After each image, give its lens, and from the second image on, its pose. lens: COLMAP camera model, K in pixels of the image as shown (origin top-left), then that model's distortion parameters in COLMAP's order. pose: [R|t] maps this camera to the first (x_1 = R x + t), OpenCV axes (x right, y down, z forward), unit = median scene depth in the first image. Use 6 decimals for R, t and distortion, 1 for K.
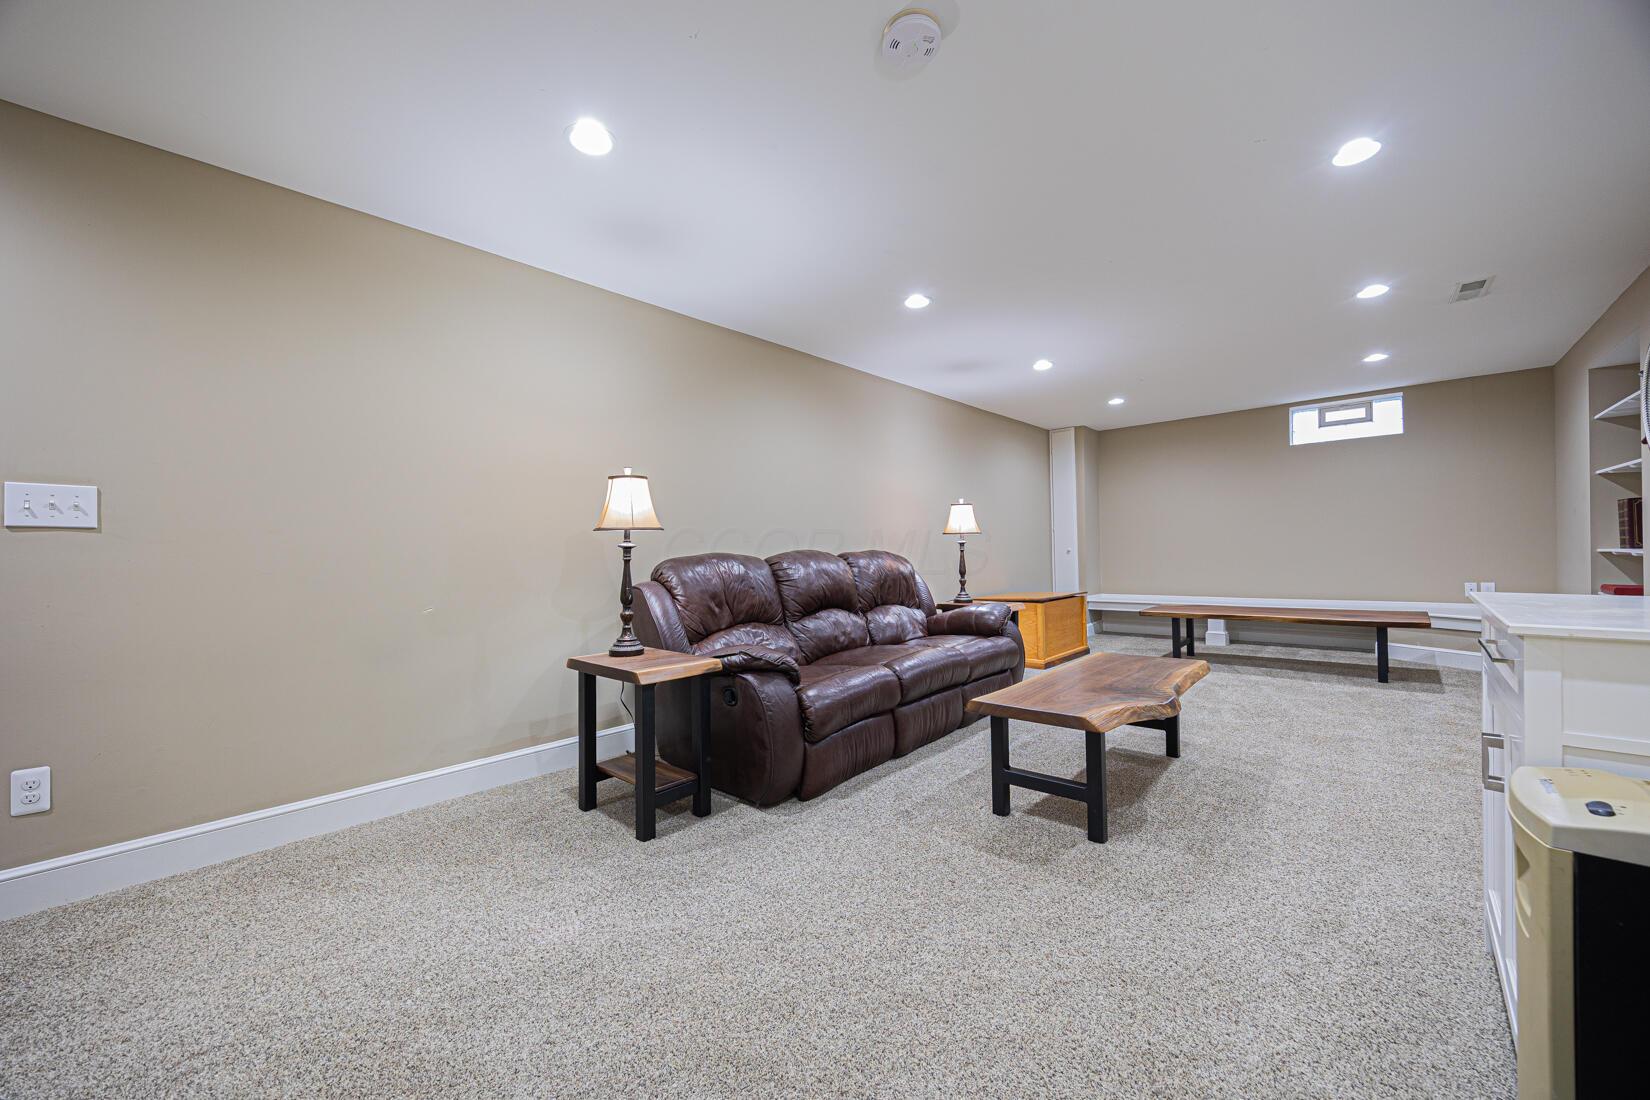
lens RADIAL K [[628.7, 0, 818.1], [0, 628.7, 552.7], [0, 0, 1]] dist [0.000056, 0.000119]
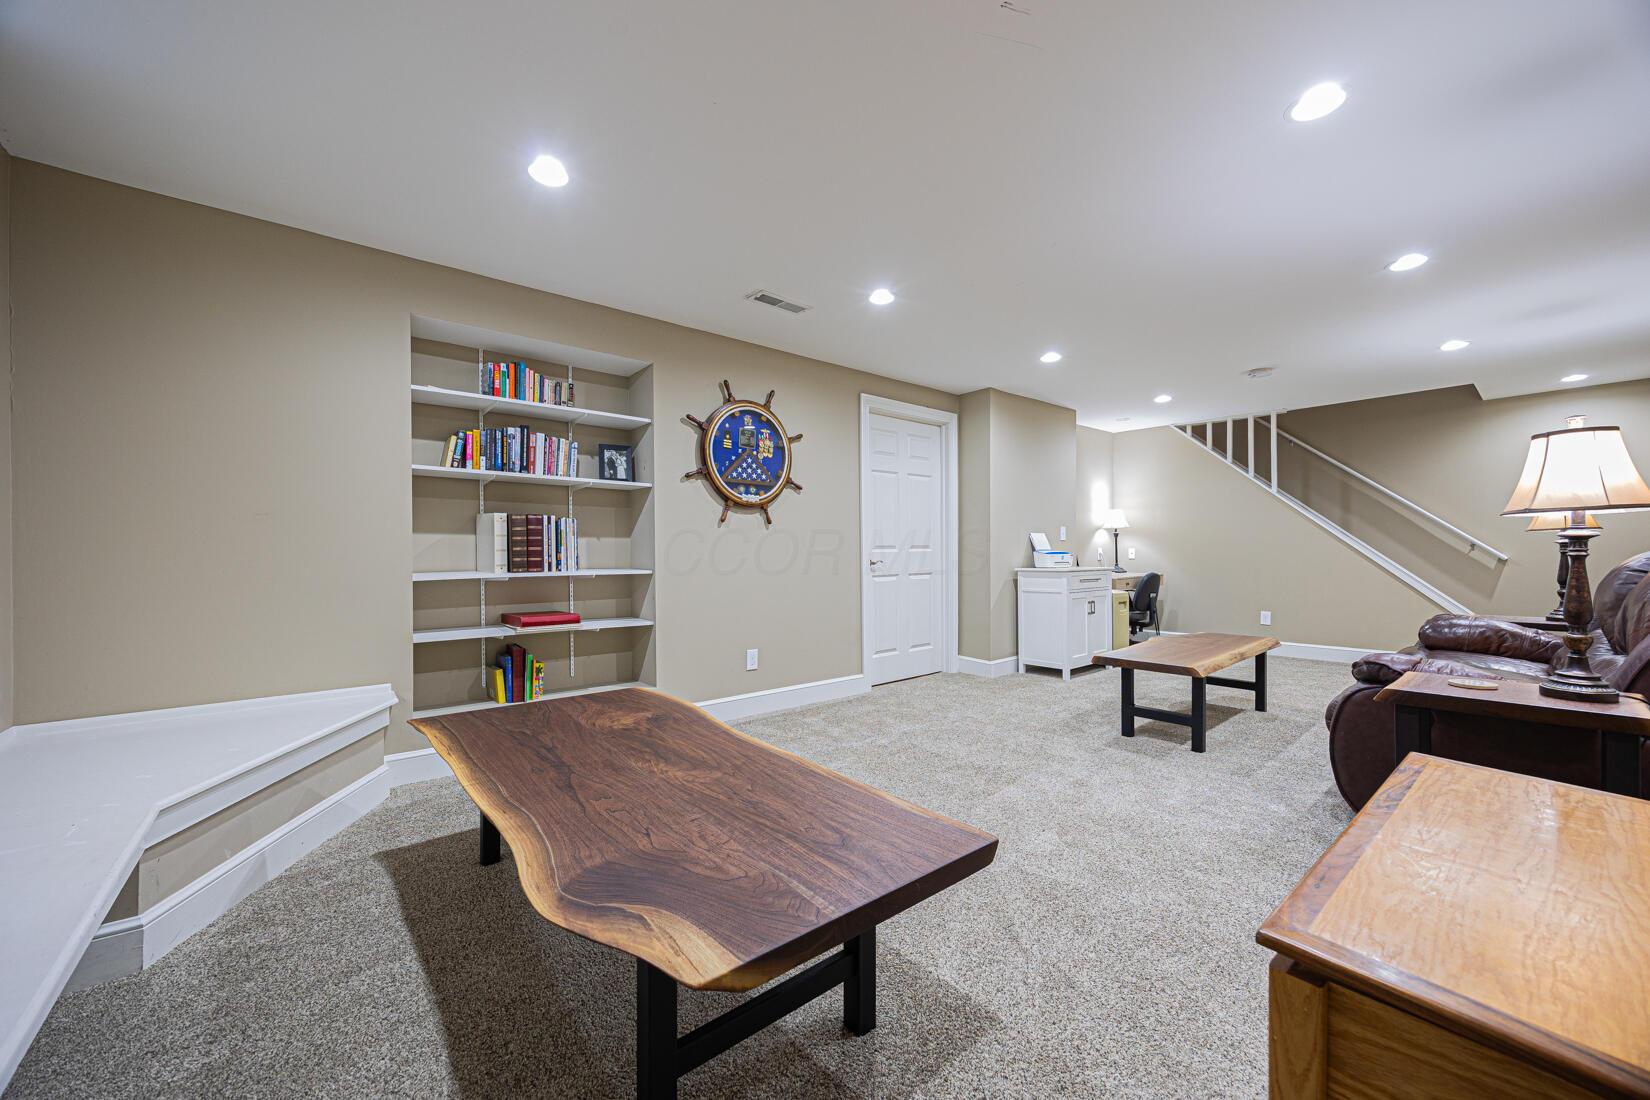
lens RADIAL K [[628.7, 0, 818.1], [0, 628.7, 552.7], [0, 0, 1]] dist [0.000056, 0.000119]
pose [[-0.990314, 0.027781, 0.136037, 0.986233], [0.027978, 0.999608, -0.000466, -0.026414], [-0.135996, 0.003344, -0.990704, 1.857515]]
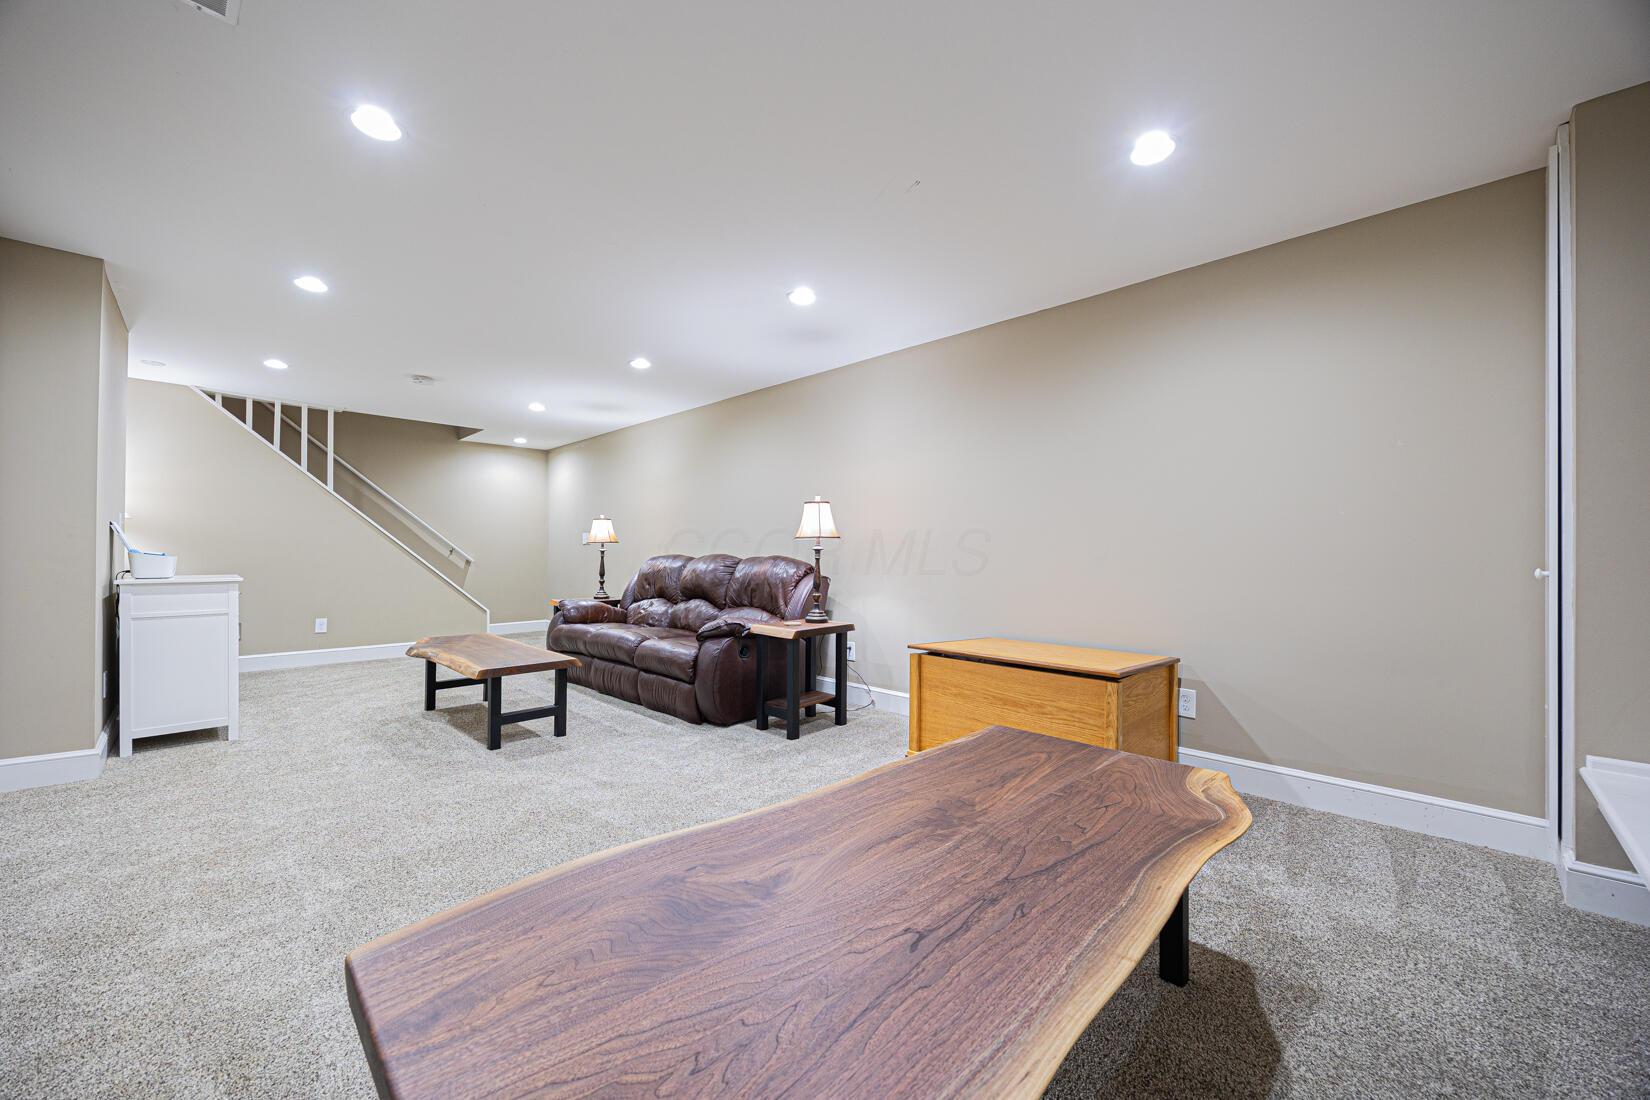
lens RADIAL K [[628.7, 0, 818.1], [0, 628.7, 552.7], [0, 0, 1]] dist [0.000056, 0.000119]
pose [[-0.034511, 0.017876, -0.999244, 1.455412], [-0.006837, 0.999812, 0.018122, -0.035752], [0.999381, 0.007457, -0.034383, 1.423567]]
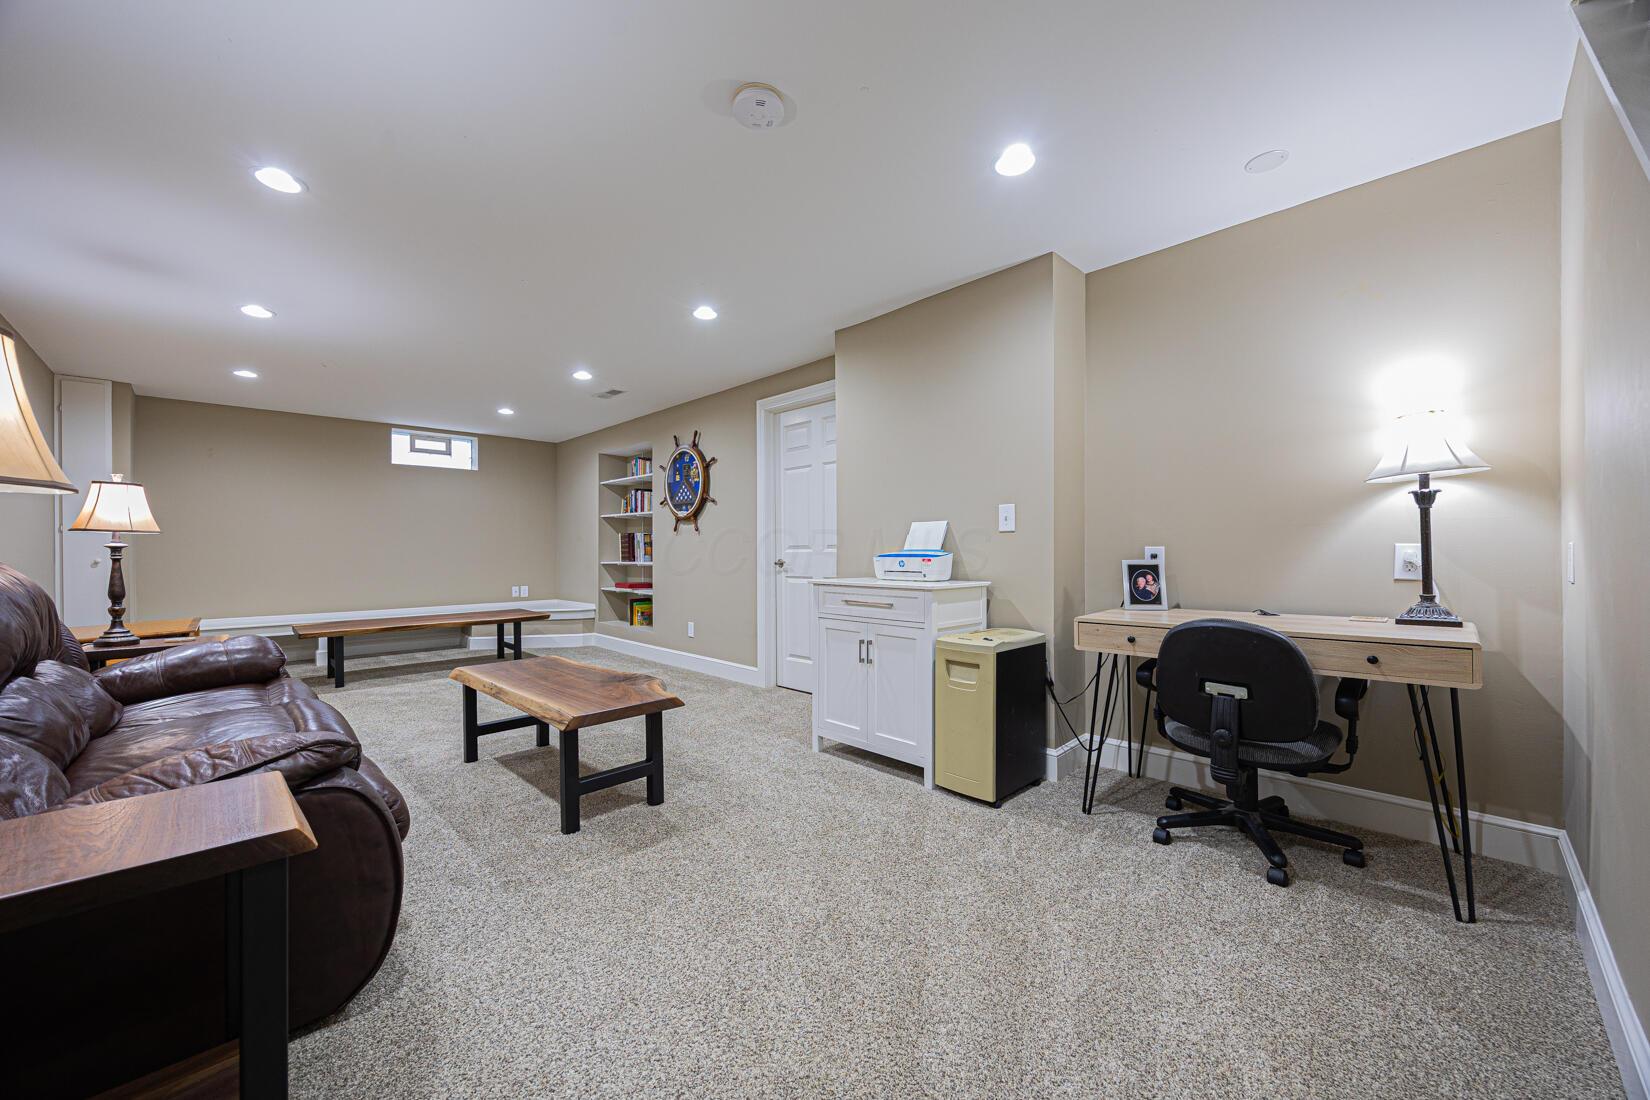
lens RADIAL K [[628.7, 0, 818.1], [0, 628.7, 552.7], [0, 0, 1]] dist [0.000056, 0.000119]
pose [[0.052548, 0.020753, 0.998403, -0.338968], [0.004900, 0.999767, -0.021039, 0.006138], [-0.998606, 0.005997, 0.052434, 0.294240]]
